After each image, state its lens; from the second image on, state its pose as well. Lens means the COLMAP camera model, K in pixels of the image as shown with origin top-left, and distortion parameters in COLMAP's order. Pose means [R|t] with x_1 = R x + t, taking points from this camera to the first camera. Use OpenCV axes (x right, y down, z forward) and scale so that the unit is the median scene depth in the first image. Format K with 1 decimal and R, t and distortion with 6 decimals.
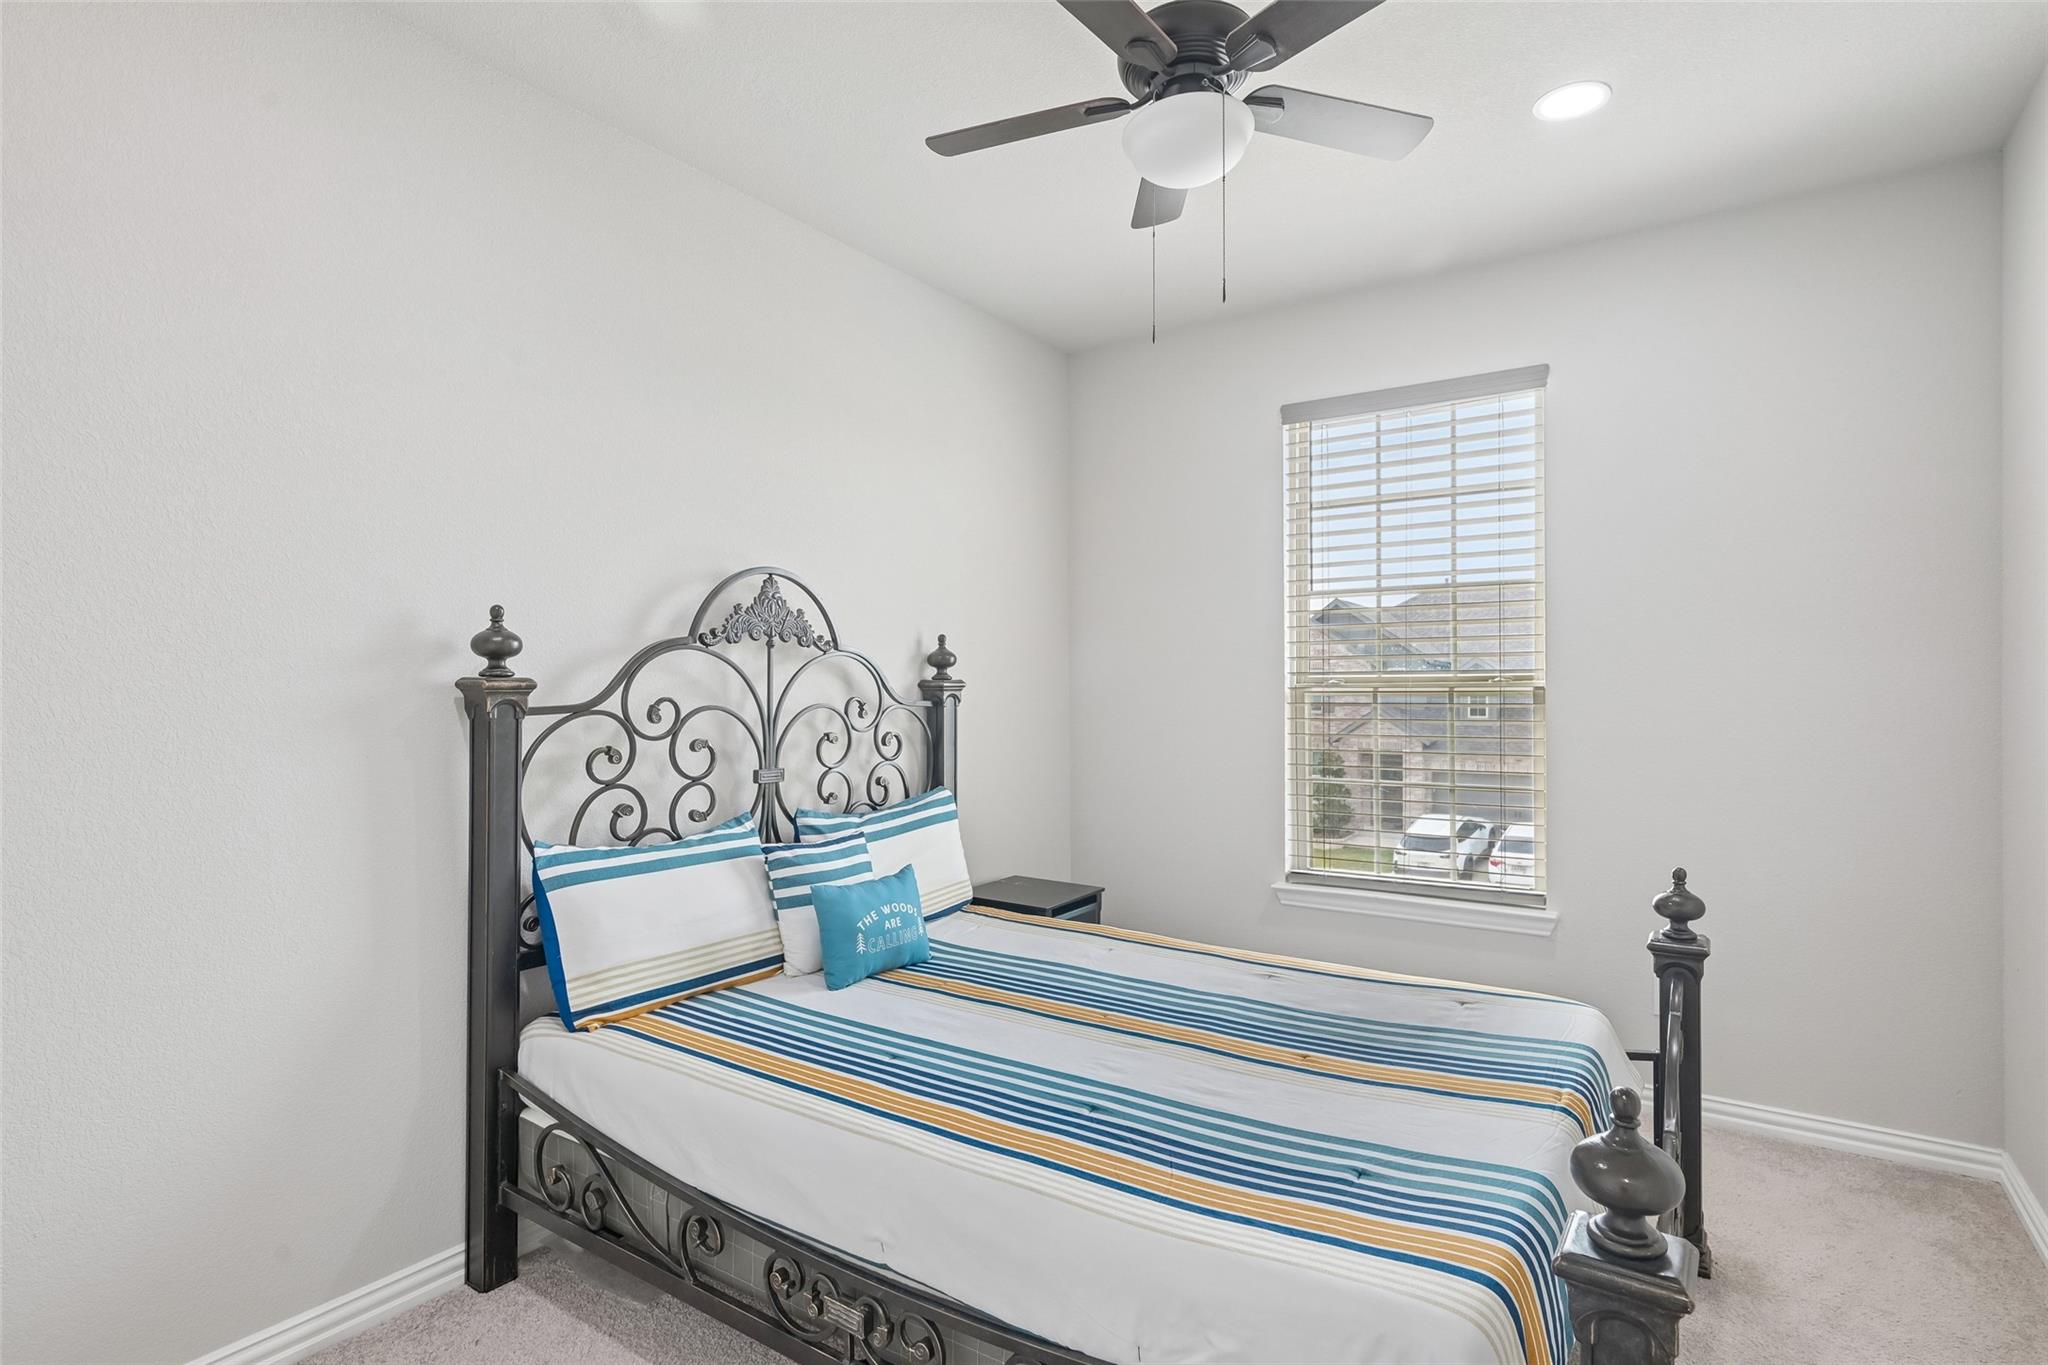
lens RADIAL K [[1045.1, 0, 1024.0], [0, 1045.1, 682.5], [0, 0, 1]] dist [-0.000699, -0.000081]
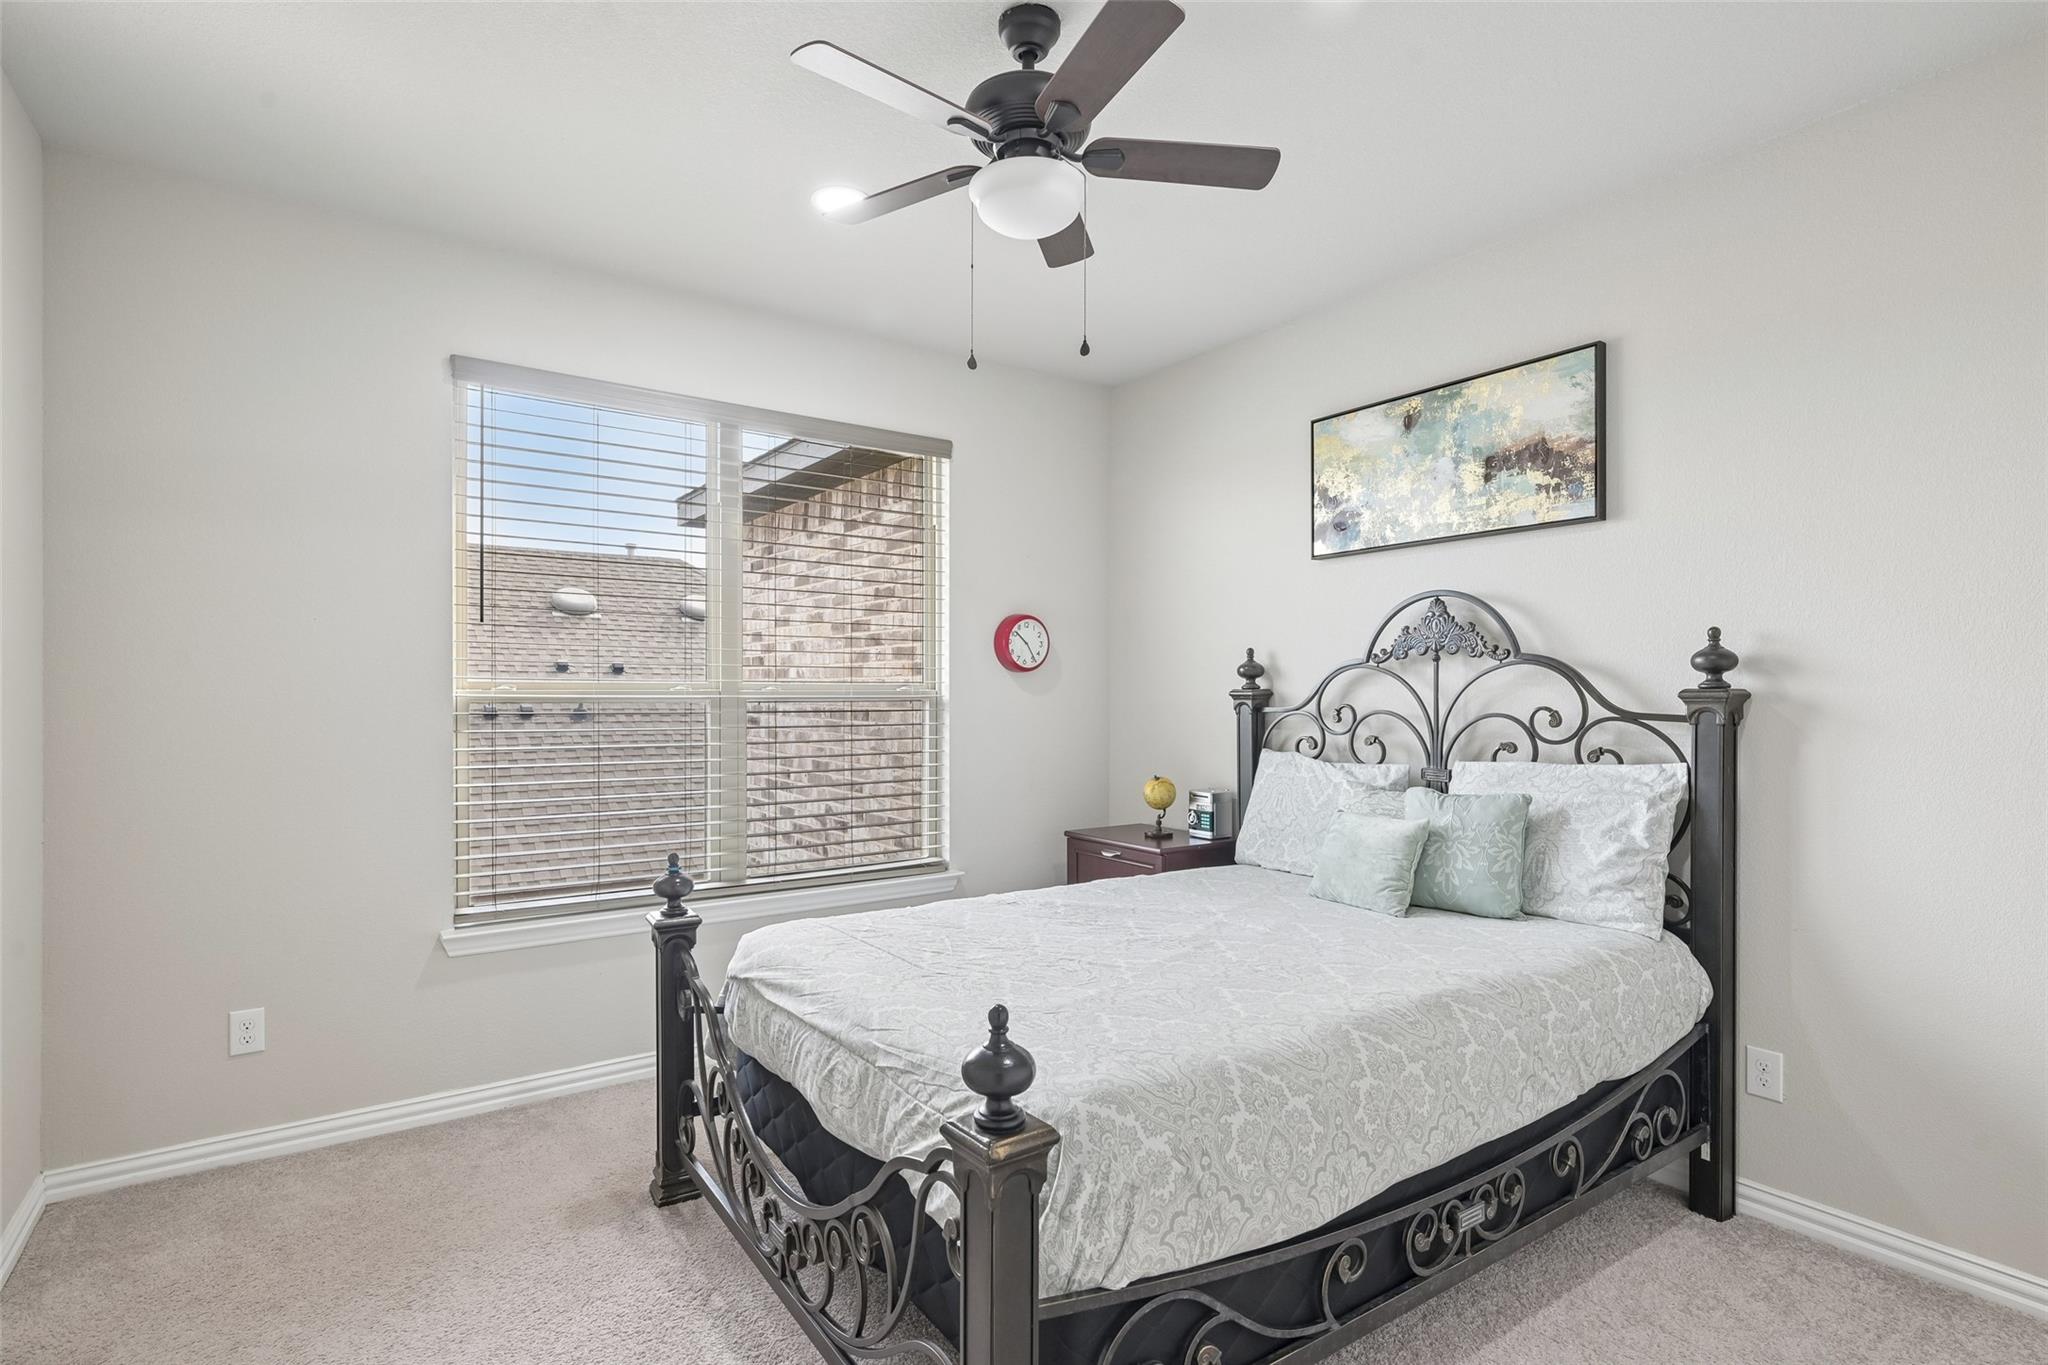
lens RADIAL K [[1012.6, 0, 1024.0], [0, 1012.6, 682.5], [0, 0, 1]] dist [0.000646, 0.000196]
pose [[-0.326533, -0.014947, -0.945067, 0.988111], [-0.001444, 0.999882, -0.015315, 0.006901], [0.945185, -0.003636, -0.326516, 0.986942]]
